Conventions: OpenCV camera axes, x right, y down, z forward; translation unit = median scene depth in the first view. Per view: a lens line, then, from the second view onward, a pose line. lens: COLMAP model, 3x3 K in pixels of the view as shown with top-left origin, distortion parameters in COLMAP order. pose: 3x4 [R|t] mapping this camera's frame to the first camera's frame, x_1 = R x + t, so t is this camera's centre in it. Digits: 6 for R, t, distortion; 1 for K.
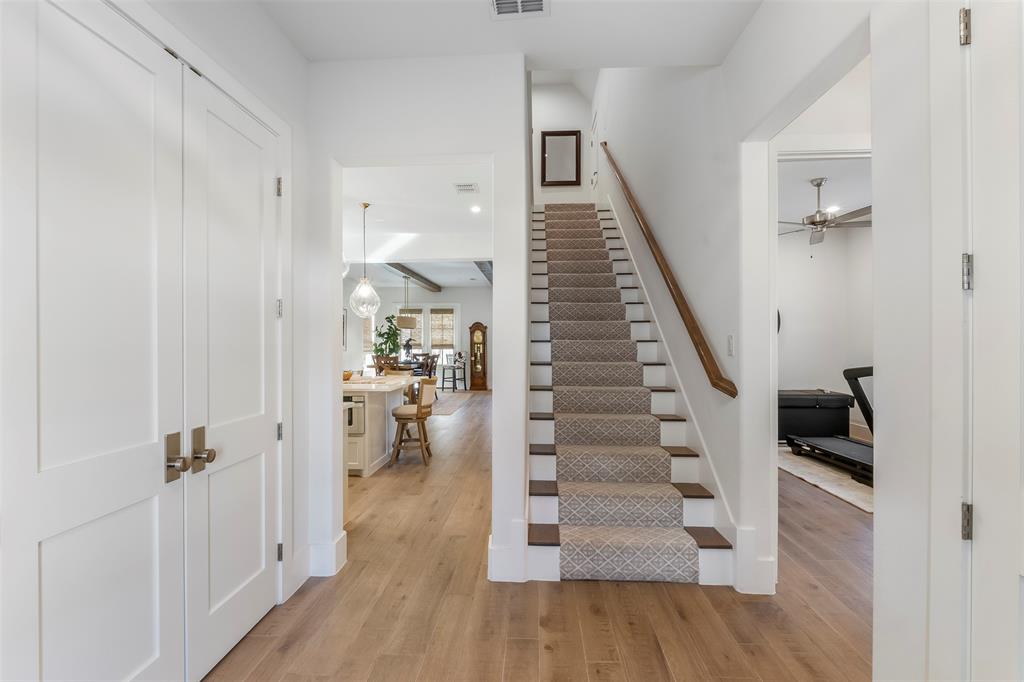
lens RADIAL K [[444.9, 0, 512.0], [0, 444.9, 341.0], [0, 0, 1]] dist [-0.036602, 0.000052]
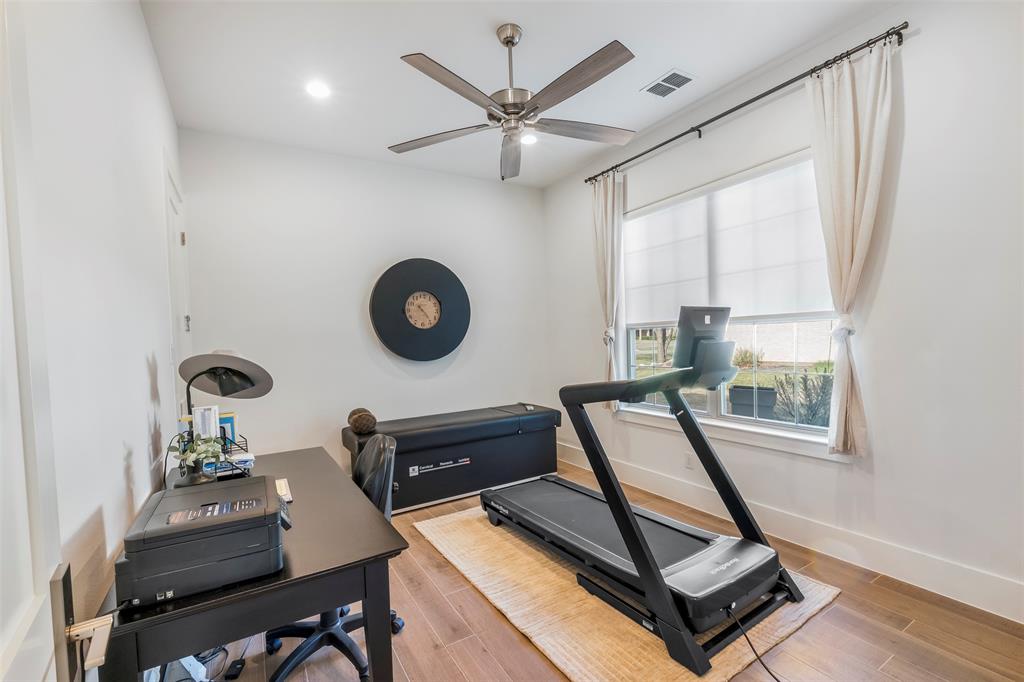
lens RADIAL K [[433.4, 0, 513.8], [0, 433.4, 337.1], [0, 0, 1]] dist [-0.005351, 0.000316]
pose [[0.820999, -0.035285, 0.569838, 0.393683], [0.035839, 0.999305, 0.010242, -0.006275], [-0.569803, 0.012014, 0.821693, 0.565606]]
